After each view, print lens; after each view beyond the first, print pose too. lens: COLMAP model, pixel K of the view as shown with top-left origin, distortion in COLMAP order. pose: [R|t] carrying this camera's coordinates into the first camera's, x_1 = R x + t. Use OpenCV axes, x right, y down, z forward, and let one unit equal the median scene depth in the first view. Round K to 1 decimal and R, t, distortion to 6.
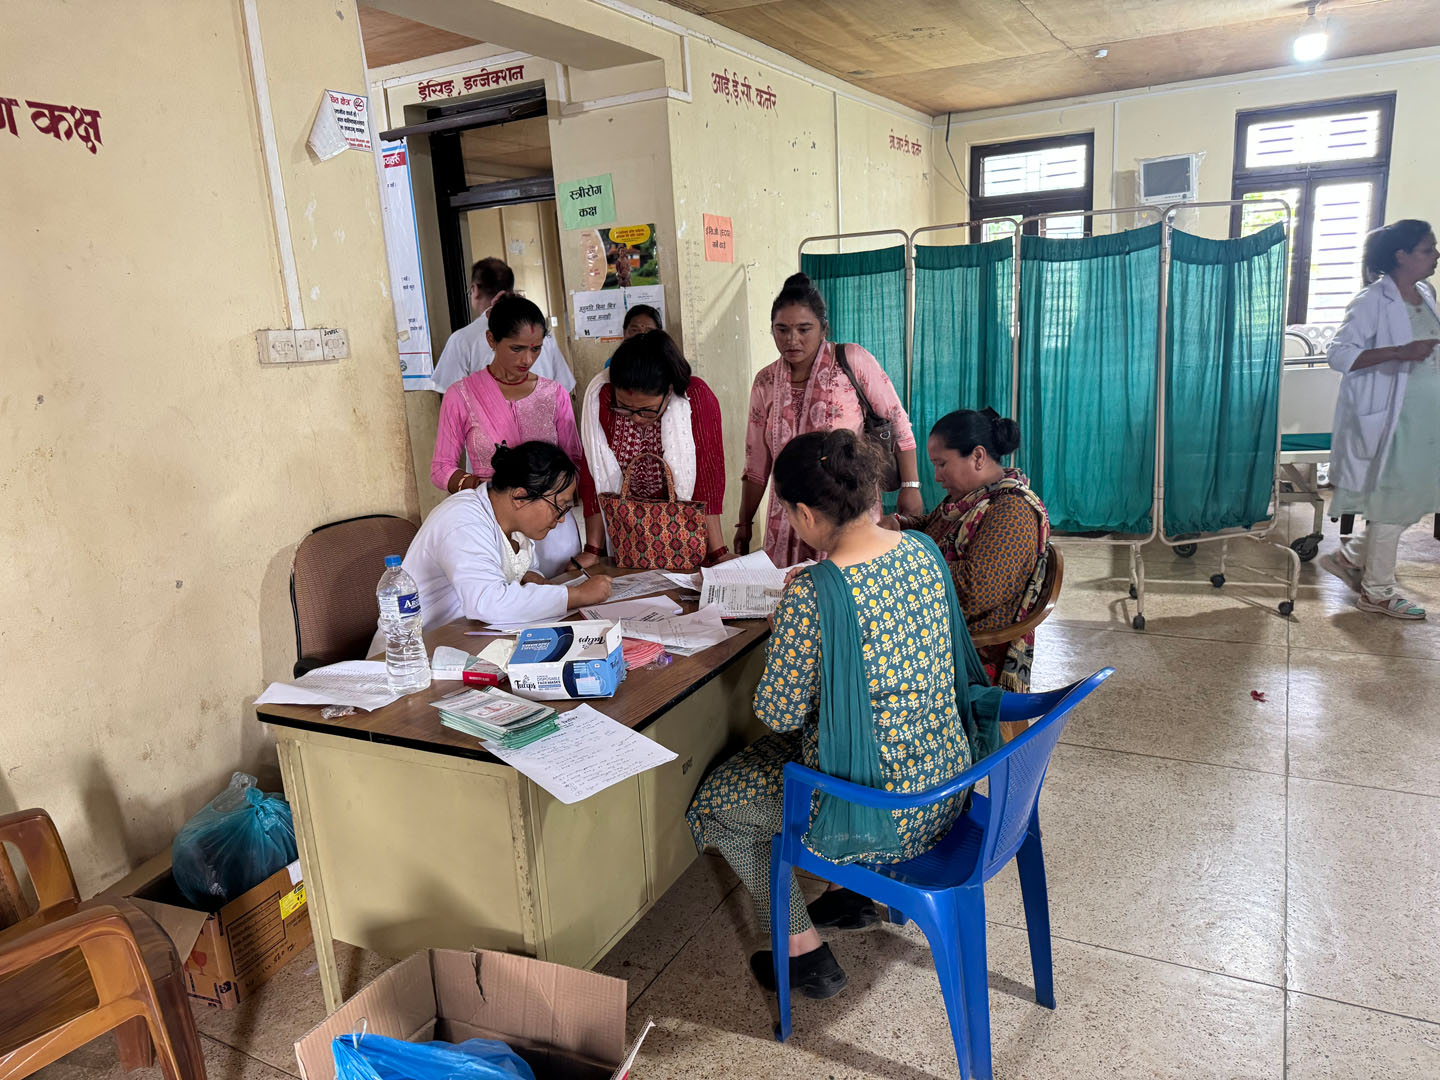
lens RADIAL K [[1021.6, 0, 720.0], [0, 1021.6, 540.0], [0, 0, 1]] dist [0.002119, 0.002635]
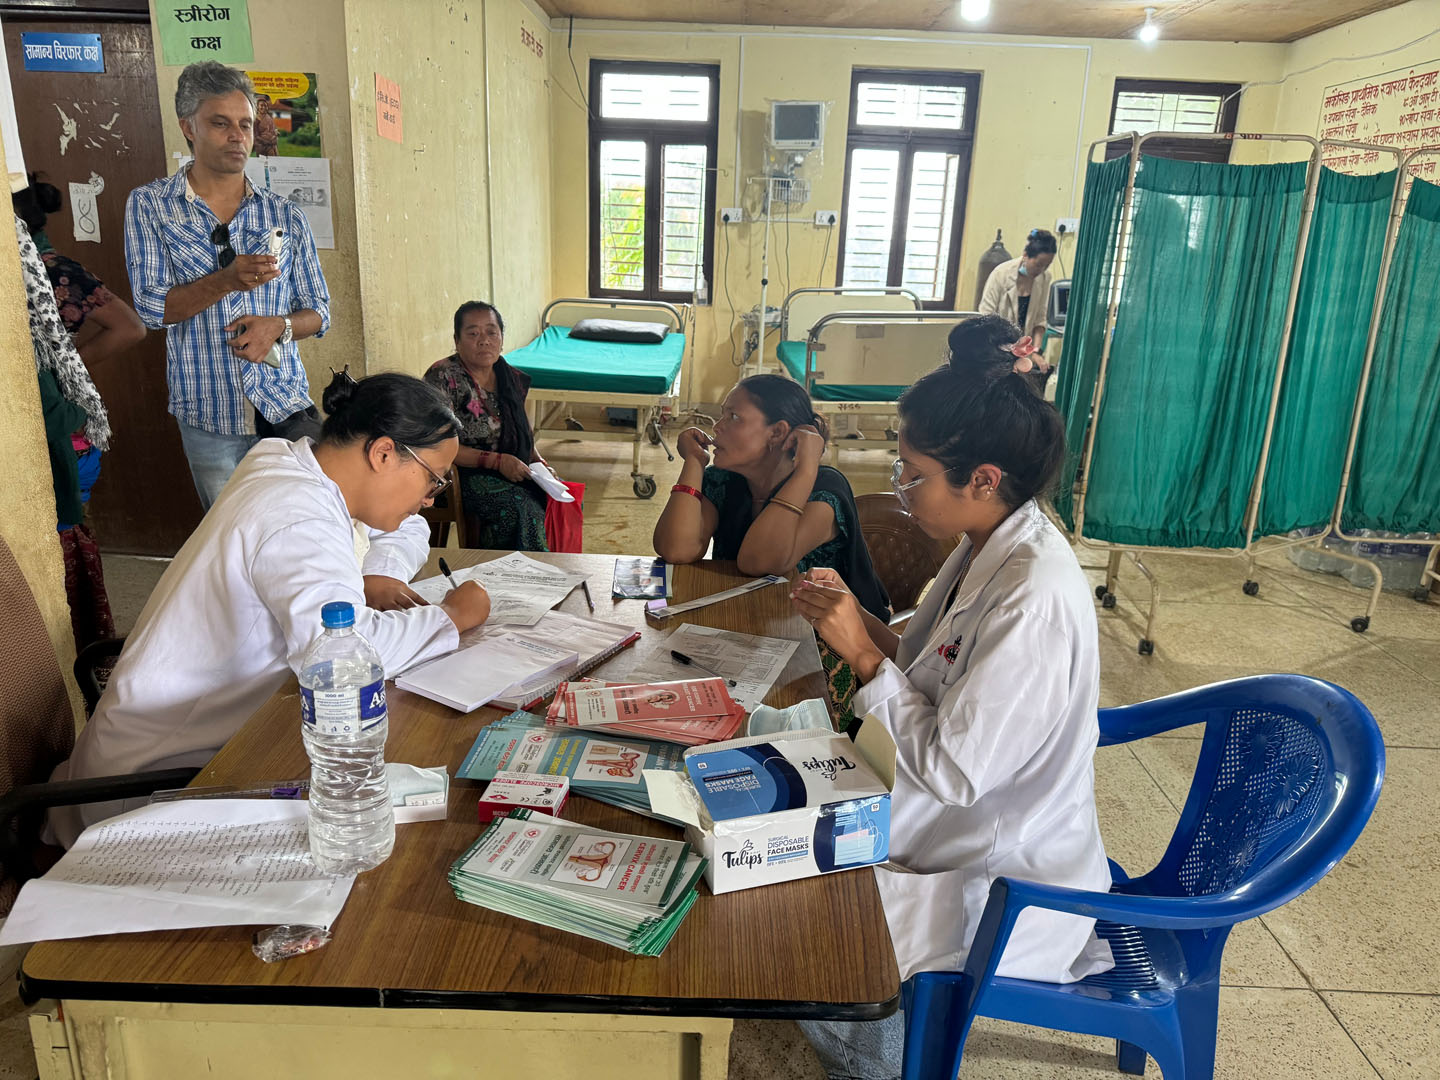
lens RADIAL K [[1021.6, 0, 720.0], [0, 1021.6, 540.0], [0, 0, 1]] dist [0.002119, 0.002635]
pose [[0.900461, -0.030603, 0.433859, -0.127082], [0.002673, 0.997892, 0.064840, -0.015603], [-0.434929, -0.057226, 0.898645, 0.169926]]
